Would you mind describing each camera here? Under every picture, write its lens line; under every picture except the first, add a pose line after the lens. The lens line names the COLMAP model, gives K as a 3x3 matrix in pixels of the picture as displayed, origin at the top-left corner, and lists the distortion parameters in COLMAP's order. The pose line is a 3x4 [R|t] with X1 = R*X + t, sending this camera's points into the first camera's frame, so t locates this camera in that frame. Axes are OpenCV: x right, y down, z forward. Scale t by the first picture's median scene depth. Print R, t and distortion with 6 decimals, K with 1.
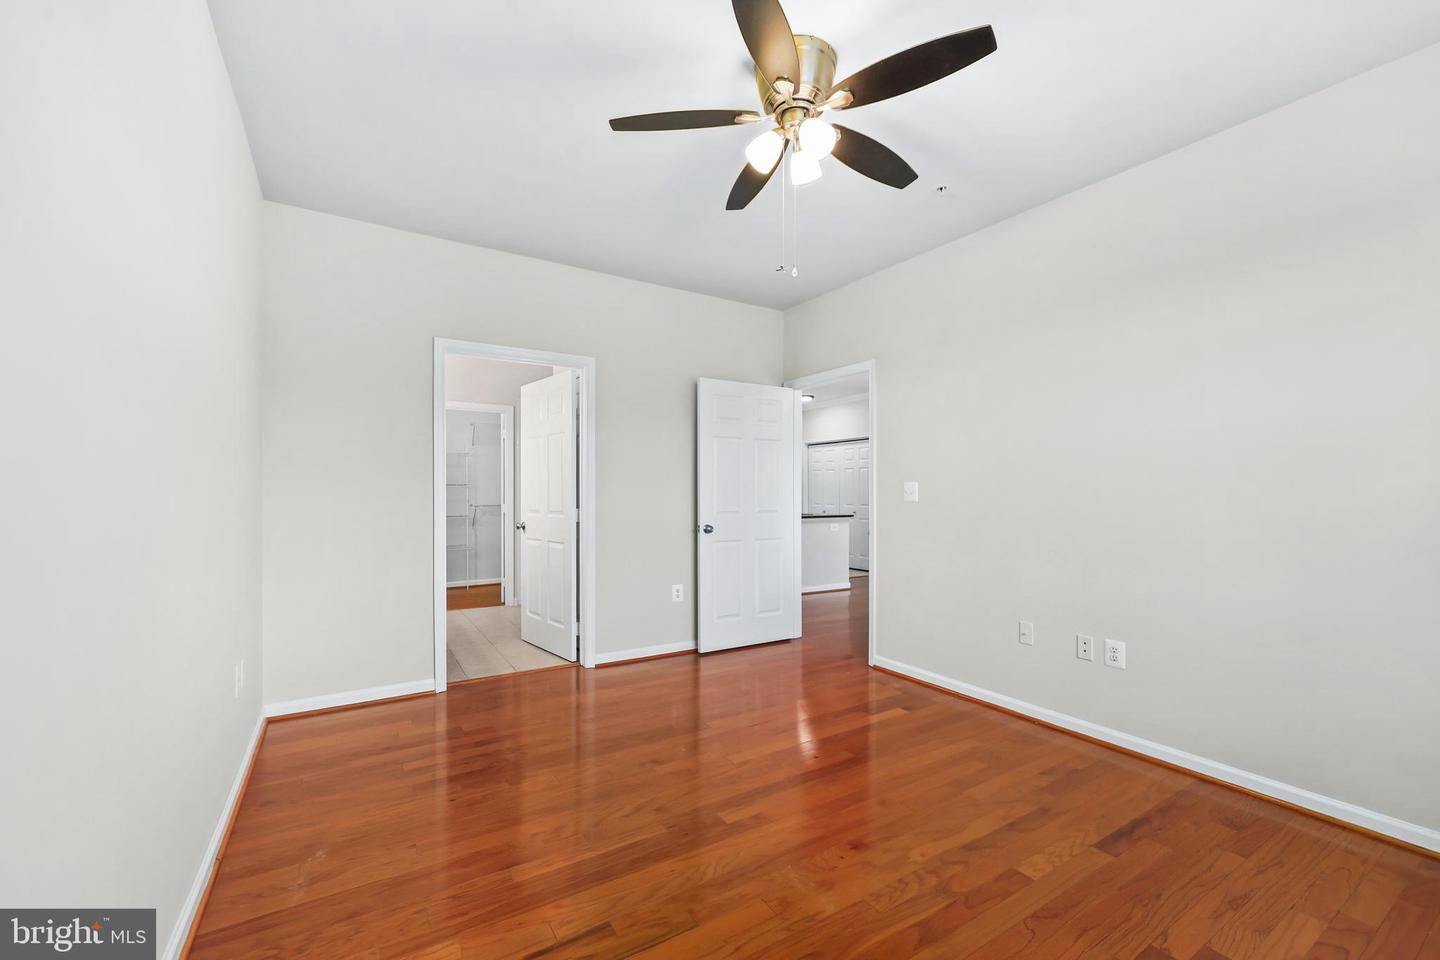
lens RADIAL K [[586.9, 0, 715.1], [0, 586.9, 498.2], [0, 0, 1]] dist [0.001800, 0.000083]
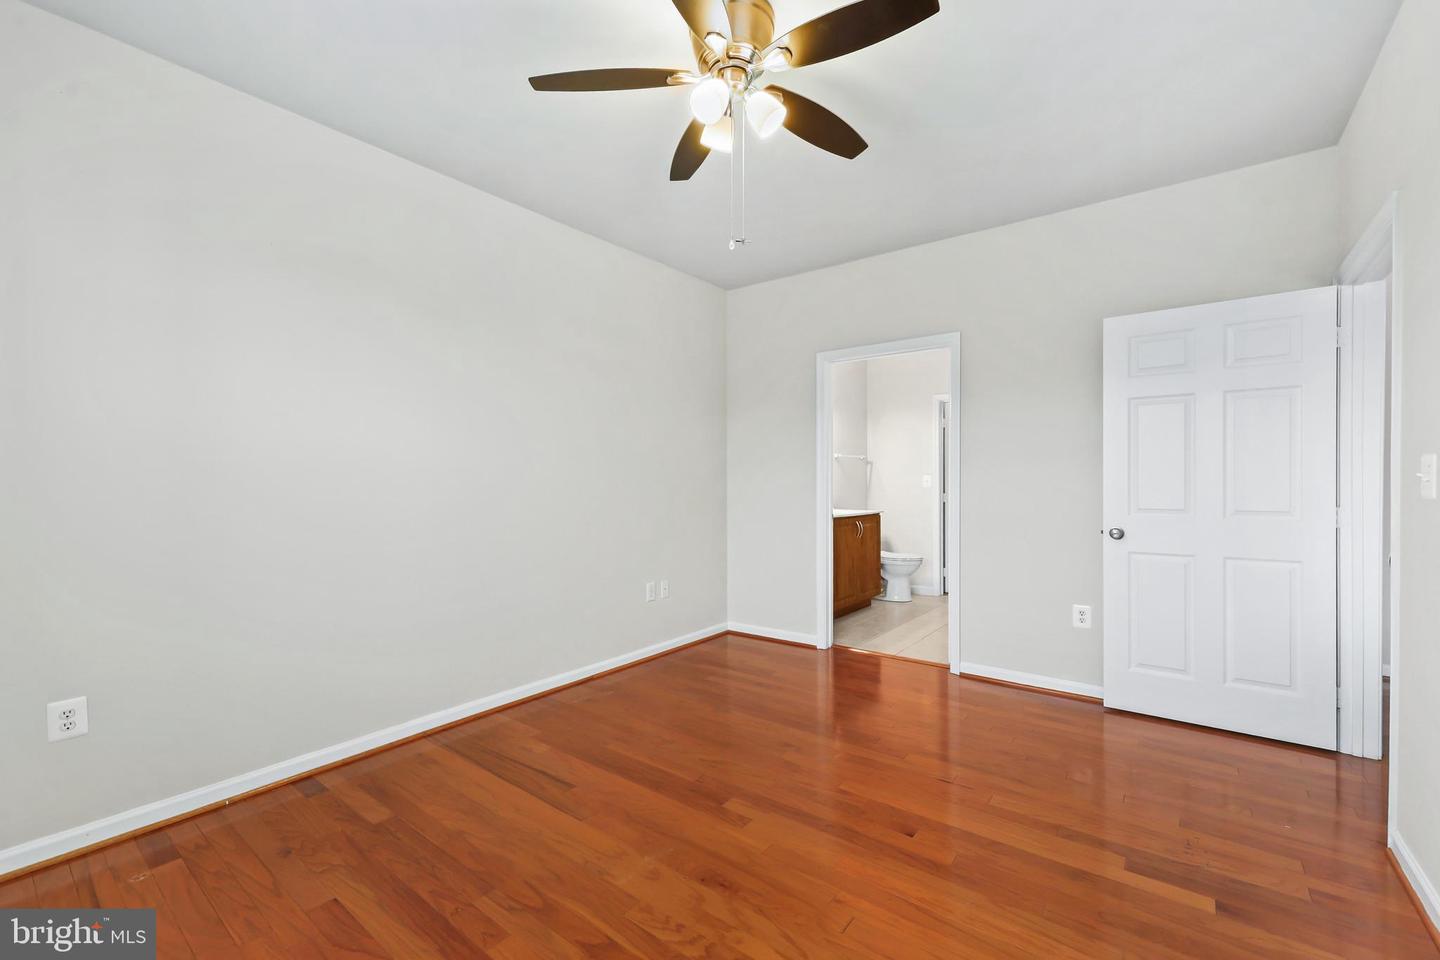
lens RADIAL K [[592.7, 0, 721.3], [0, 592.7, 488.2], [0, 0, 1]] dist [0.001966, 0.000016]
pose [[0.355546, 0.005883, -0.934640, 0.598989], [-0.003230, 0.999982, 0.005066, -0.004199], [0.934653, 0.001218, 0.355559, 0.381465]]
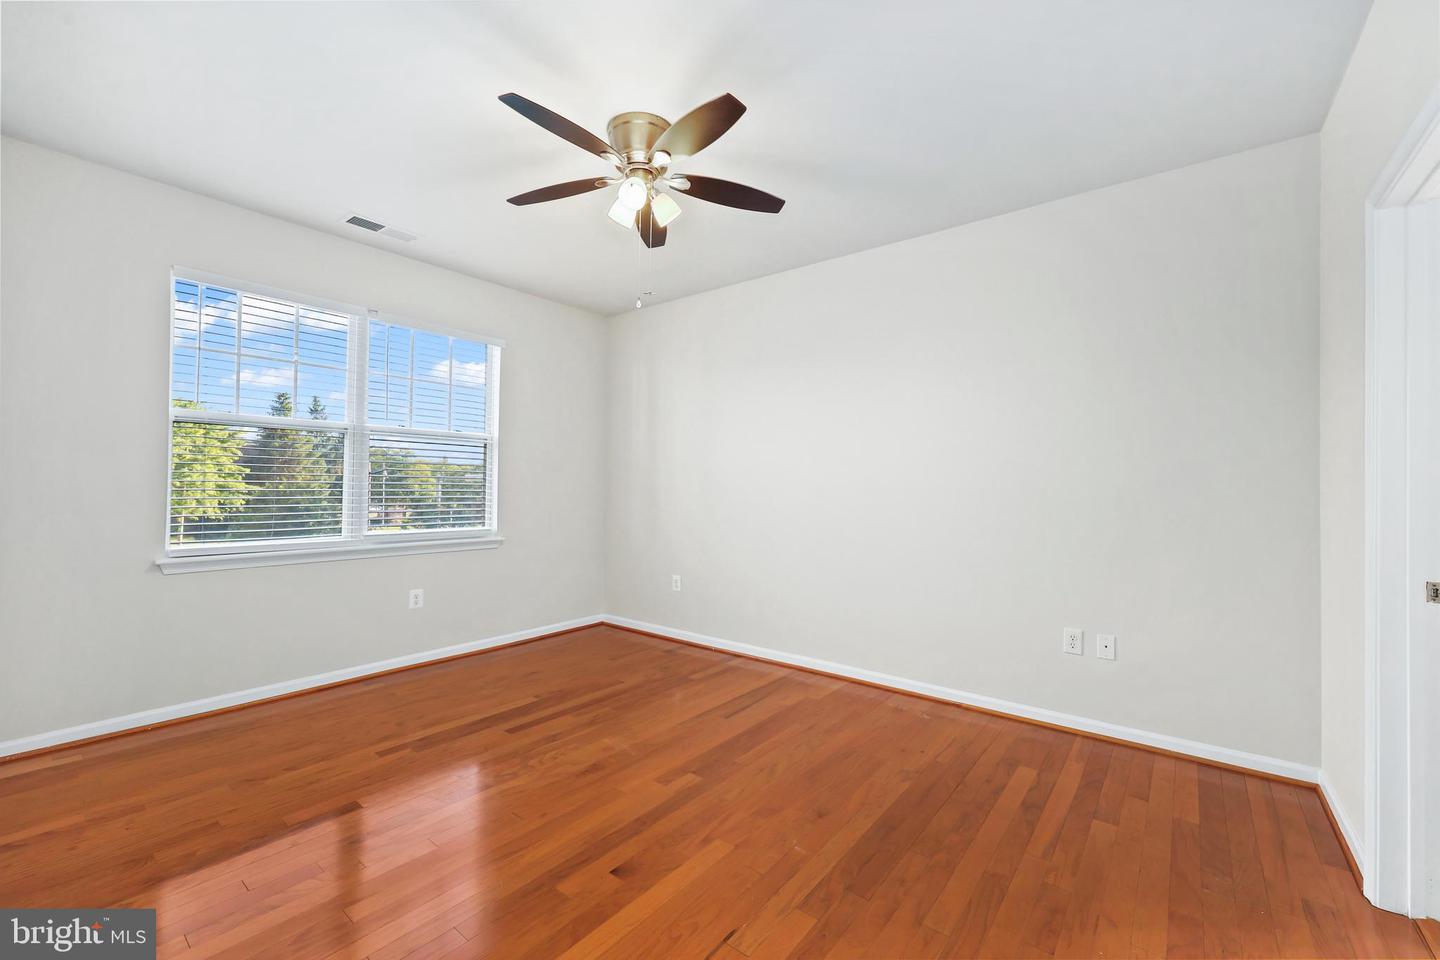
lens RADIAL K [[592.7, 0, 721.3], [0, 592.7, 488.2], [0, 0, 1]] dist [0.001966, 0.000016]
pose [[-0.941773, -0.007228, -0.336172, 0.219633], [-0.012363, 0.999837, 0.013136, -0.015765], [0.336022, 0.016528, -0.941709, 1.282958]]
